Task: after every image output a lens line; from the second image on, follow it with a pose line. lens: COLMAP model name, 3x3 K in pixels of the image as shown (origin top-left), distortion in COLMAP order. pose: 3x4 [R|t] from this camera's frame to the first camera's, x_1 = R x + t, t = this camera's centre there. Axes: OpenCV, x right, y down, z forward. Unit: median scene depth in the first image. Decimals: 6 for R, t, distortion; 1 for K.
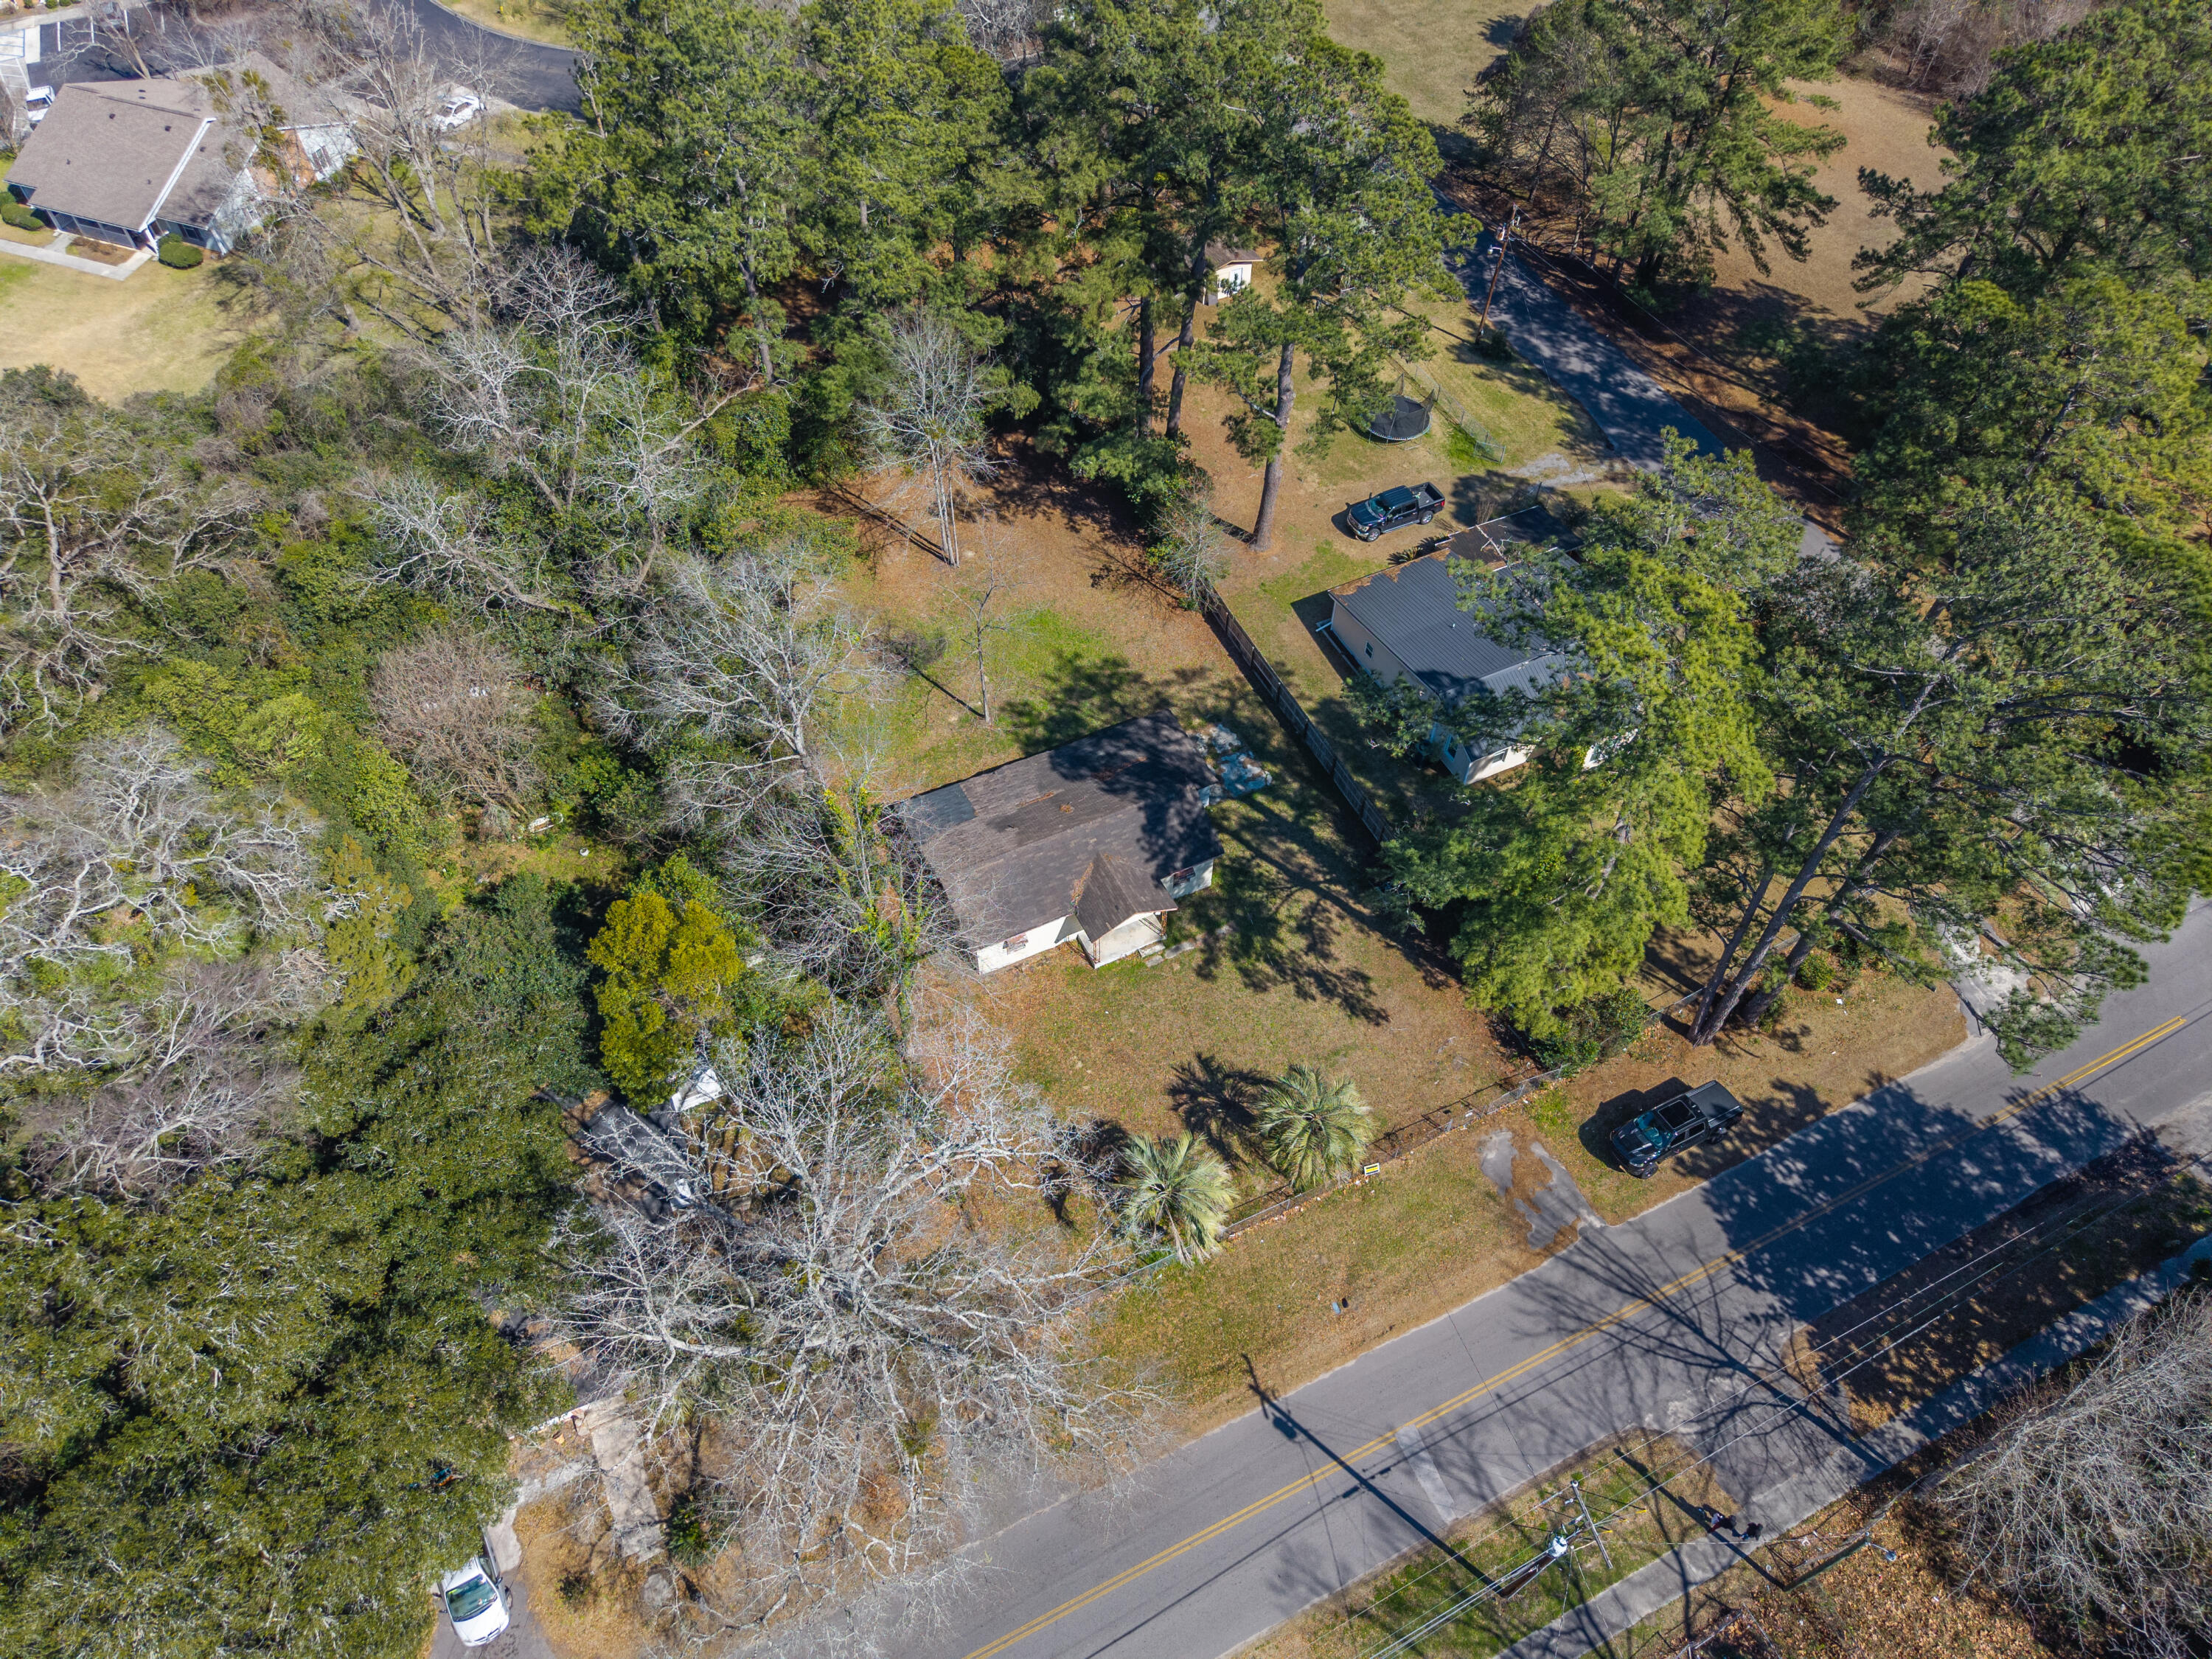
lens RADIAL K [[1462.0, 0, 1097.7], [0, 1462.0, 836.3], [0, 0, 1]] dist [0.008734, 0.000395]
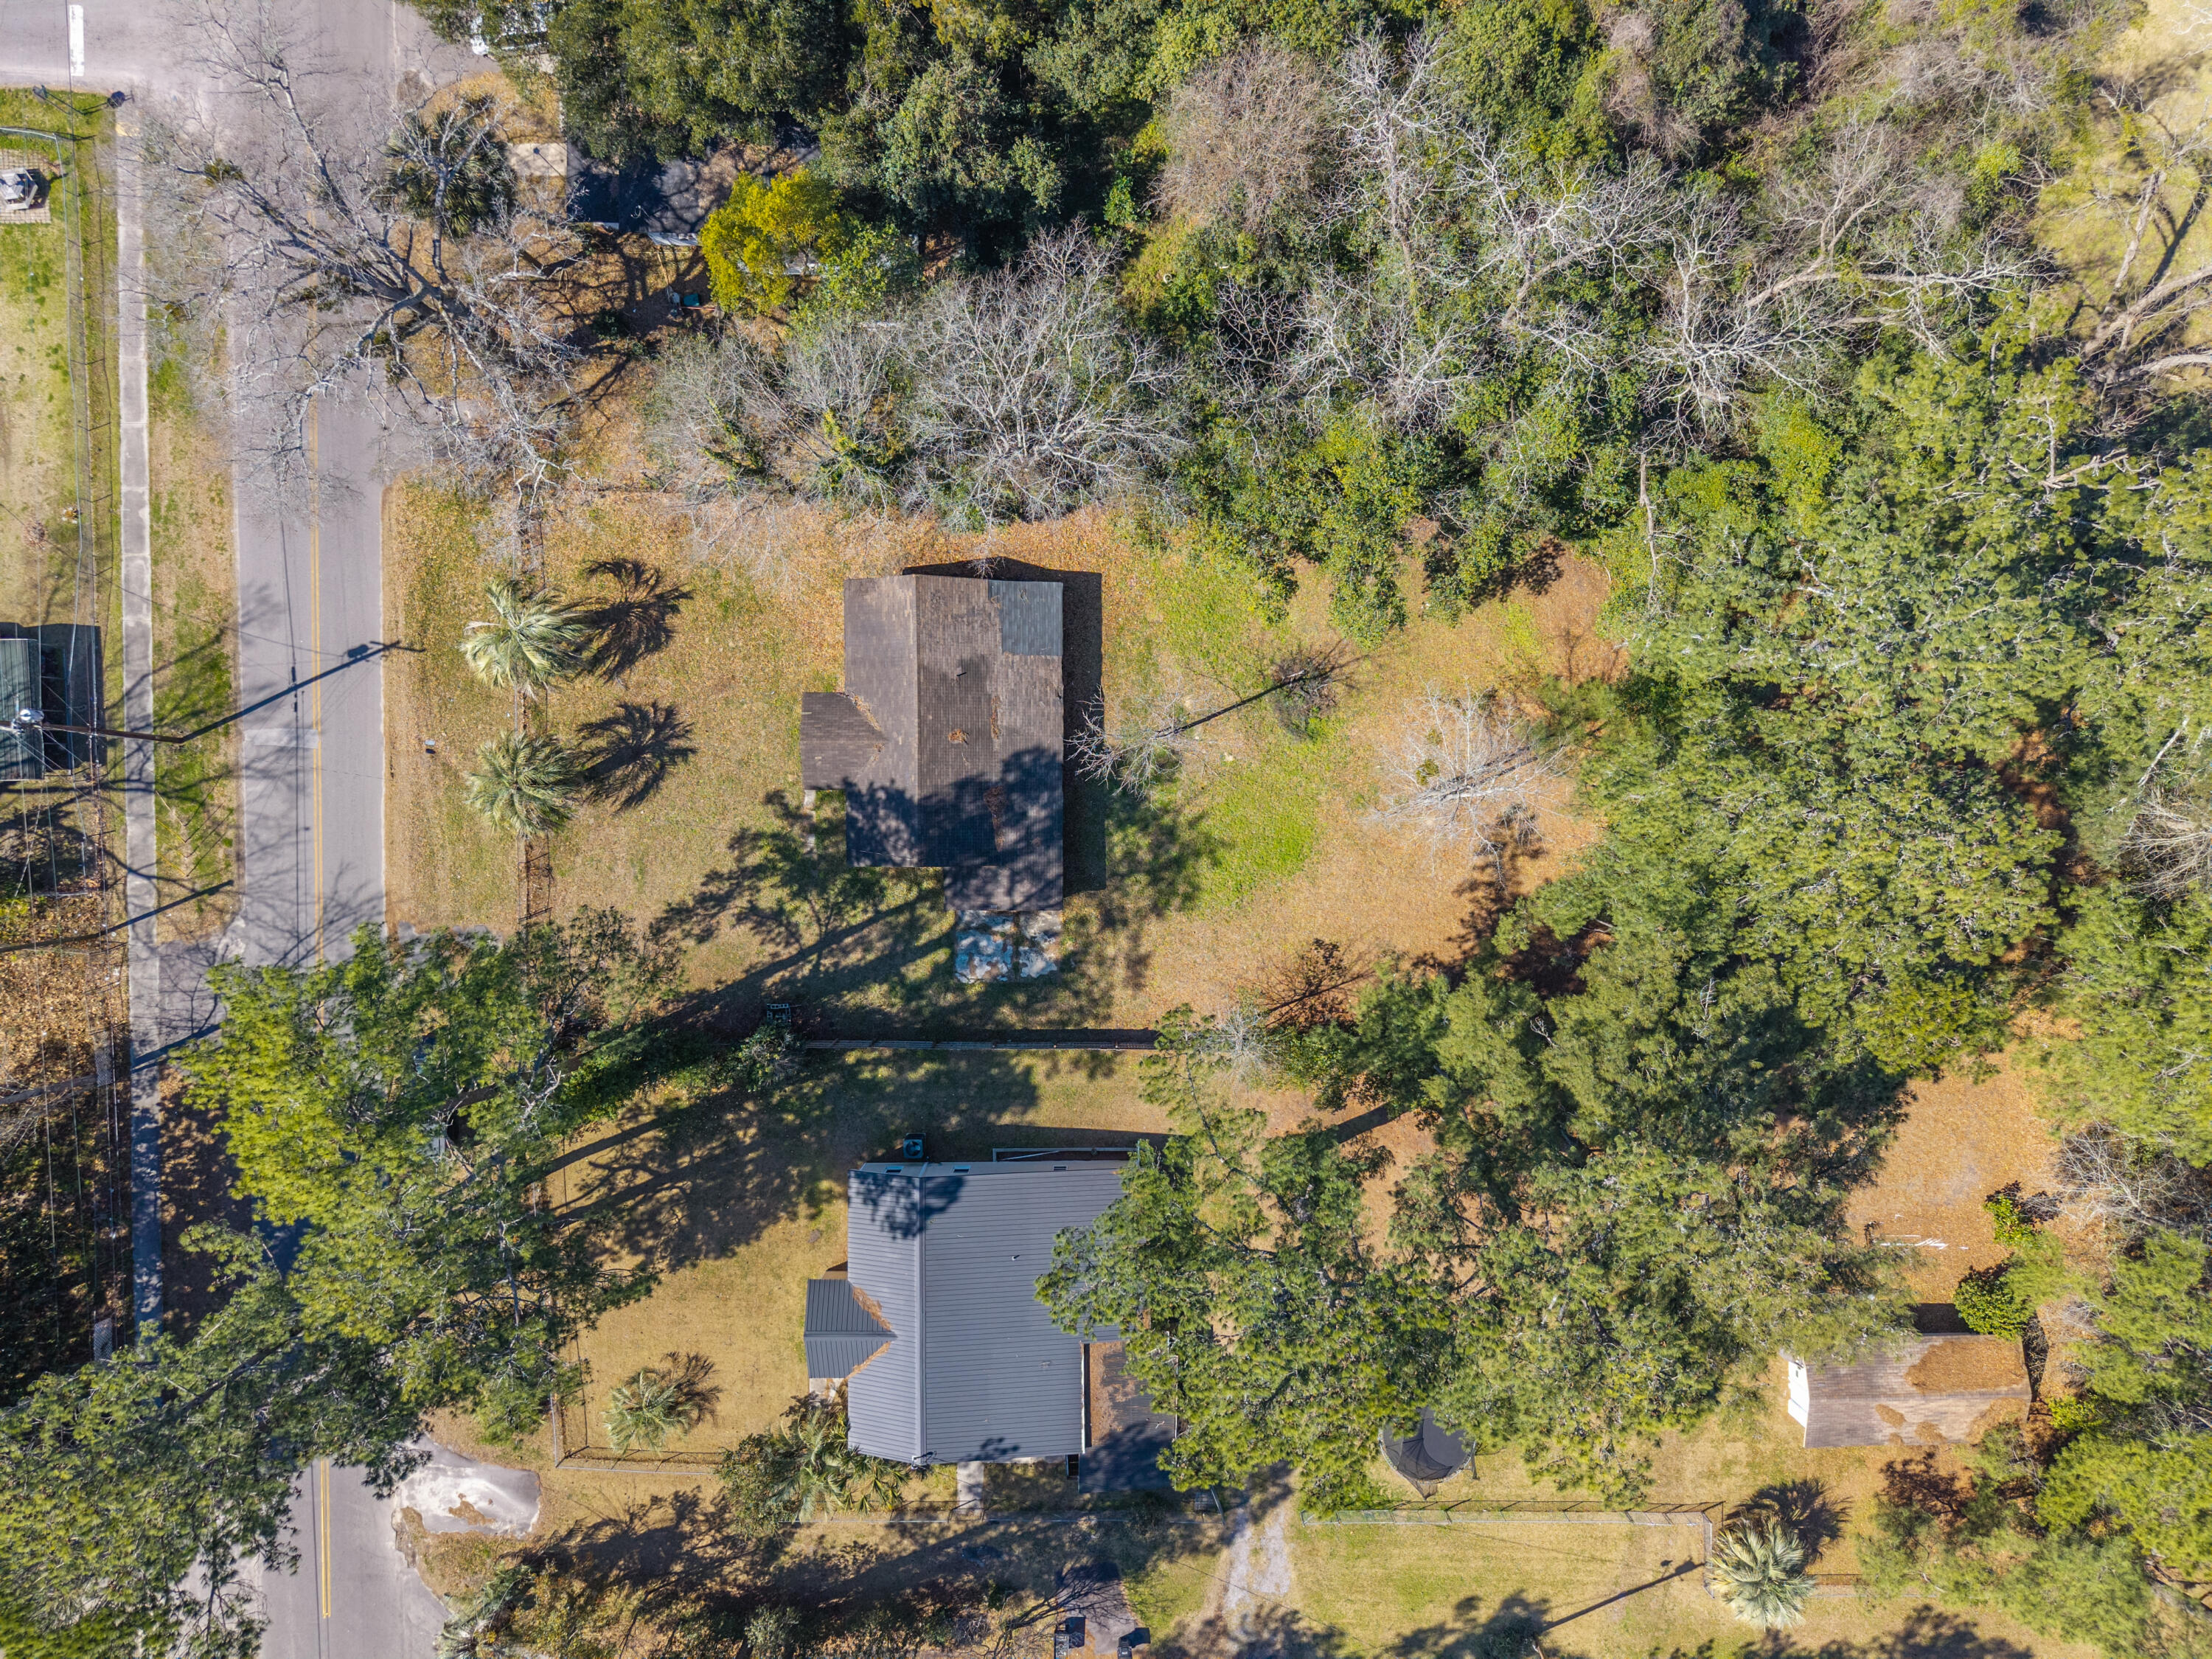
lens RADIAL K [[1496.5, 0, 1104.6], [0, 1496.5, 830.8], [0, 0, 1]] dist [0.029506, -0.029507]
pose [[-0.431079, 0.902252, 0.010638, -0.018329], [-0.721059, -0.351548, 0.597067, -0.709061], [0.542444, 0.249712, 0.802121, 0.291451]]
